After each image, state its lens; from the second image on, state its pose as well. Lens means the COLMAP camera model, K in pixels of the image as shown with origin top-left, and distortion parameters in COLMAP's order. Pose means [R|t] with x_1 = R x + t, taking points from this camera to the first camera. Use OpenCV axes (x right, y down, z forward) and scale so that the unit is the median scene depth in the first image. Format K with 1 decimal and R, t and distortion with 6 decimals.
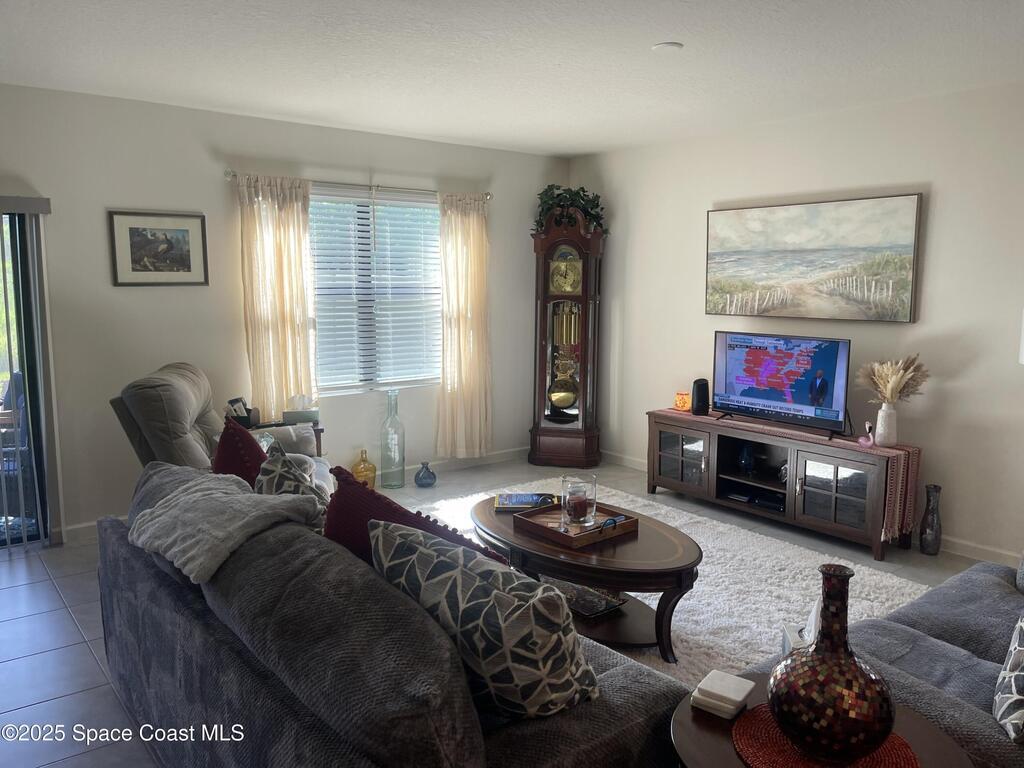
lens RADIAL K [[766.8, 0, 516.5], [0, 766.8, 380.5], [0, 0, 1]] dist [0.043759, -0.018257]
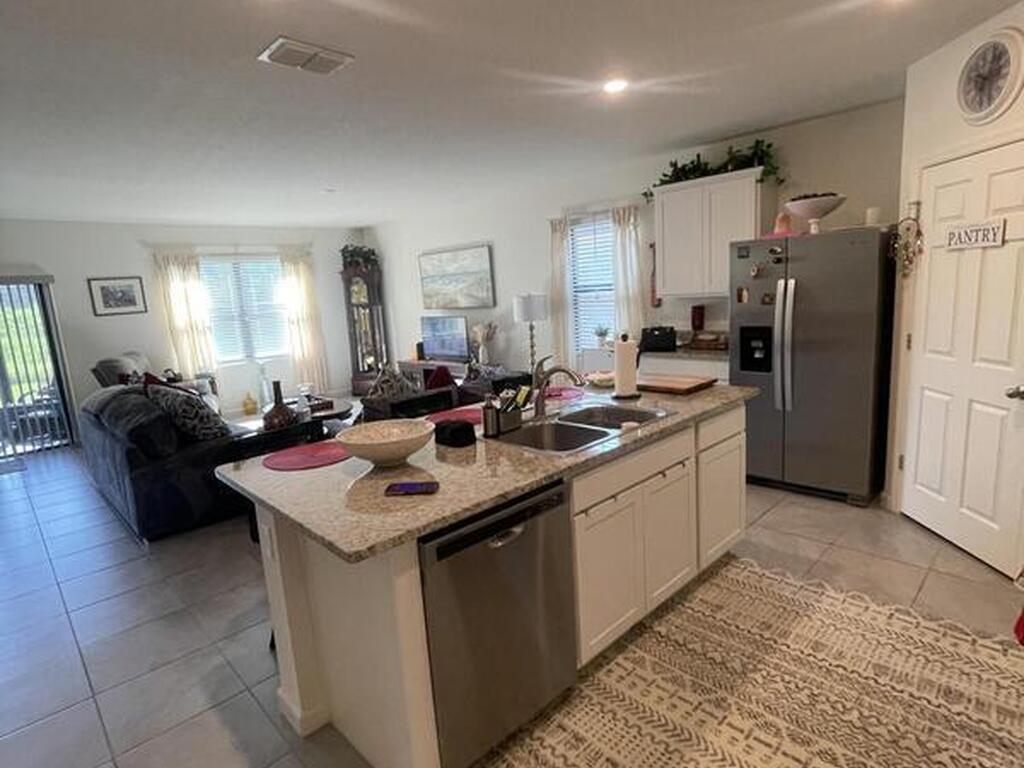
lens RADIAL K [[548.1, 0, 507.4], [0, 548.1, 389.7], [0, 0, 1]] dist [0.000989, -0.002107]
pose [[0.993711, -0.081296, 0.076999, 0.365489], [0.077553, 0.995713, 0.050412, 0.069087], [-0.080768, -0.044123, 0.995756, -0.441907]]
